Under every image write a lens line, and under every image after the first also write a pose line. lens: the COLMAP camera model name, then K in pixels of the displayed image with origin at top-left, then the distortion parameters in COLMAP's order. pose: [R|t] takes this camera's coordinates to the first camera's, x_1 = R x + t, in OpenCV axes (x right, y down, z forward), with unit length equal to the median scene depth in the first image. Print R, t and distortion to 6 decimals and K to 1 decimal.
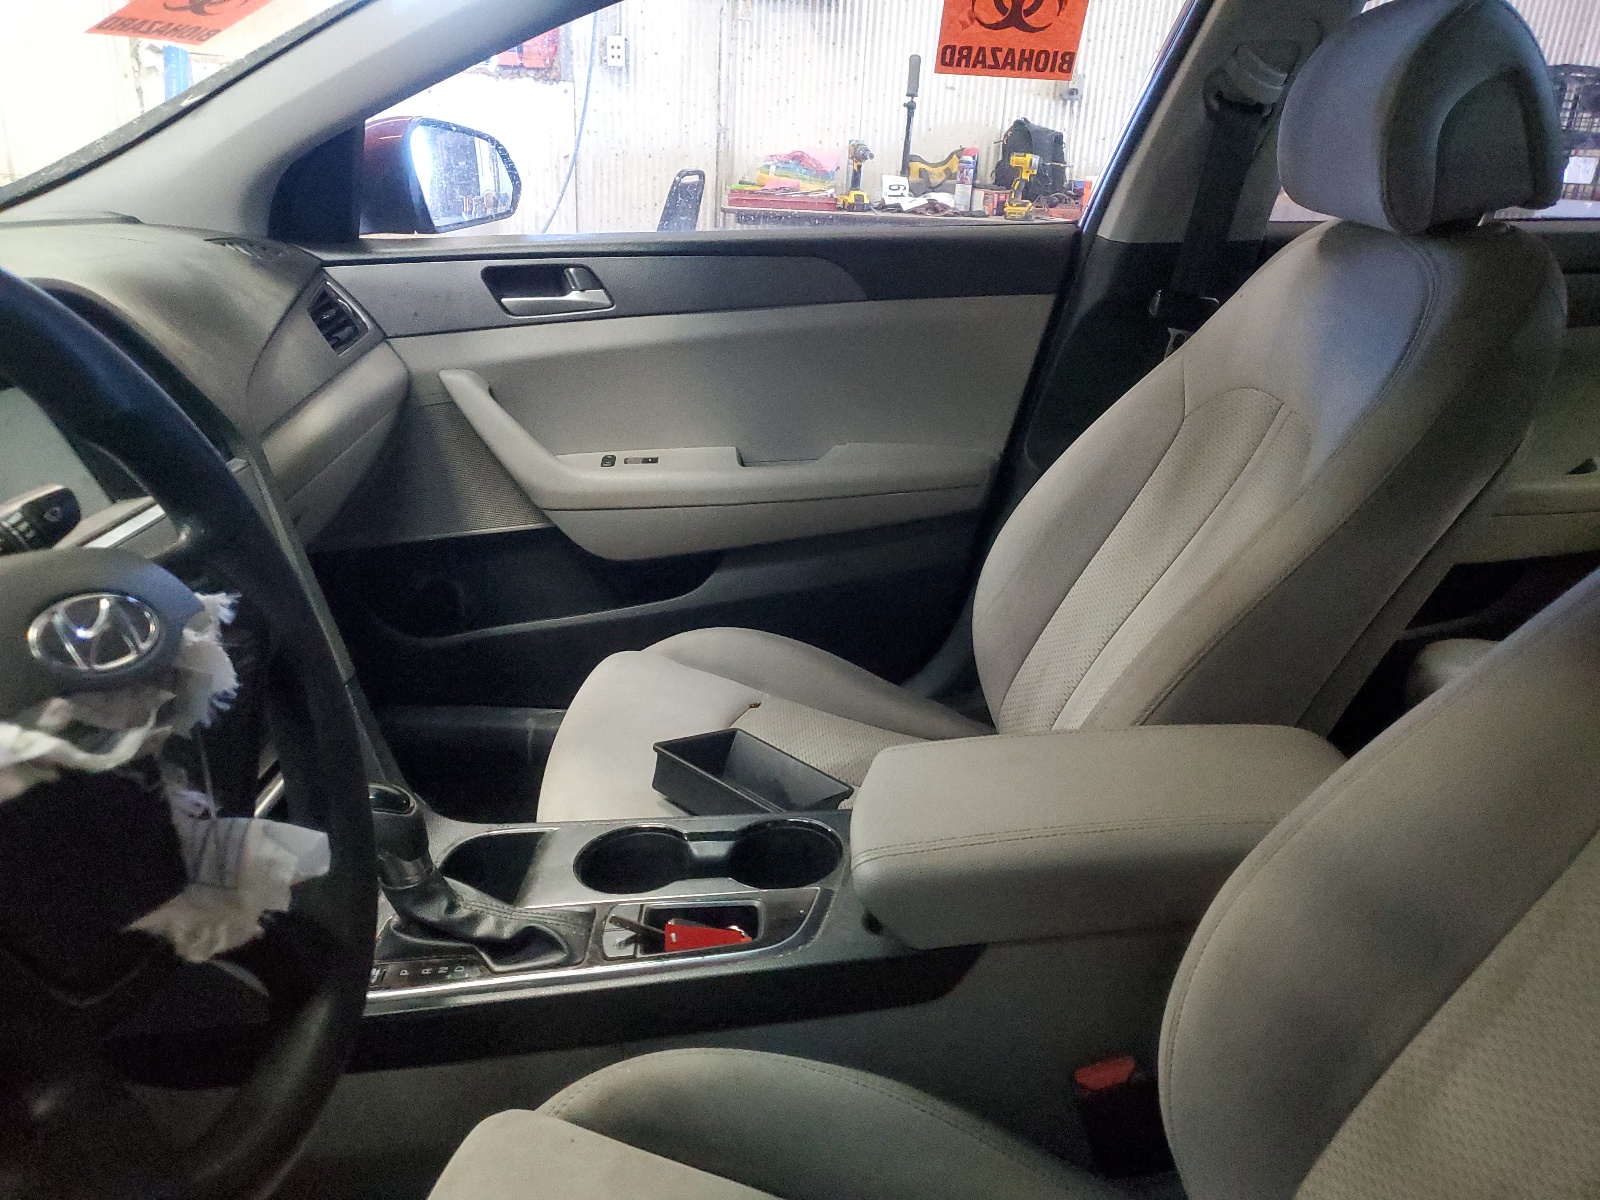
lens RADIAL K [[1324.5, 0, 785.6], [0, 1324.5, 602.1], [0, 0, 1]] dist [0.098311, -0.097378]
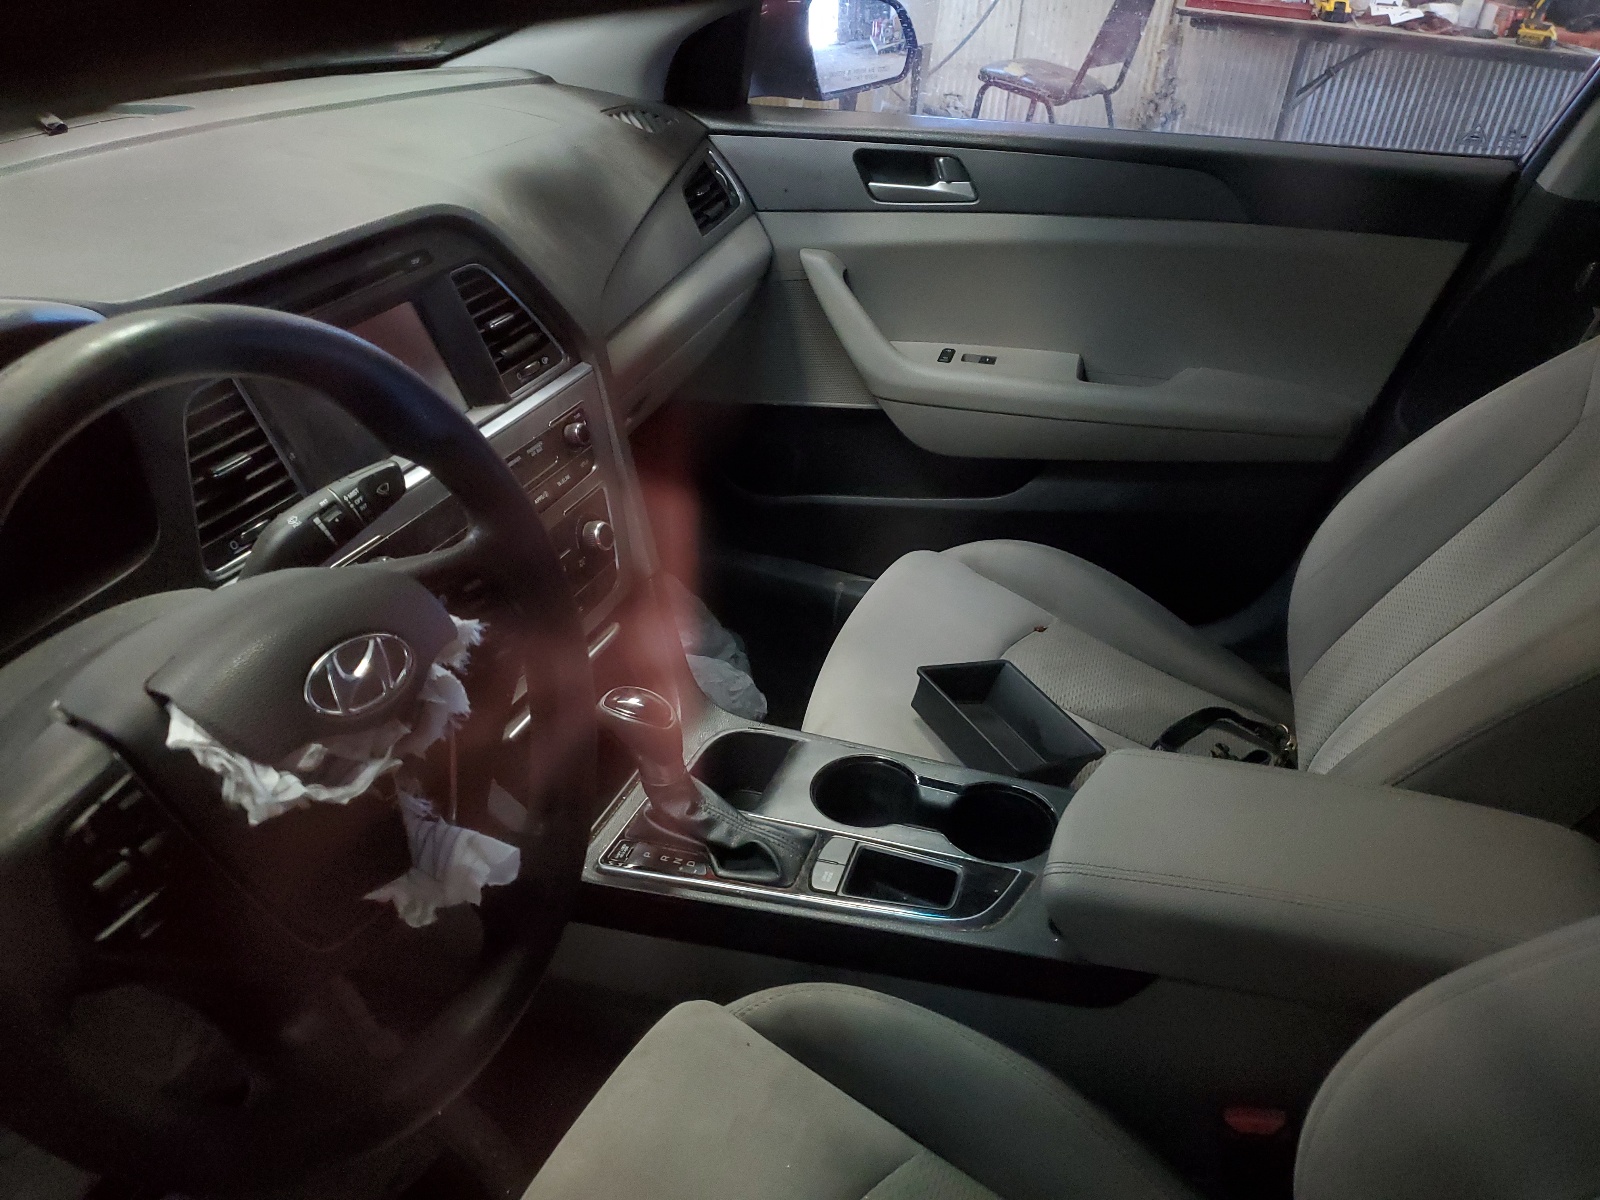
lens RADIAL K [[1324.5, 0, 785.6], [0, 1324.5, 602.1], [0, 0, 1]] dist [0.098311, -0.097378]
pose [[0.944895, 0.191800, -0.265304, 0.064566], [-0.142814, 0.970722, 0.193138, -0.121794], [0.294581, -0.144606, 0.944622, -0.016227]]
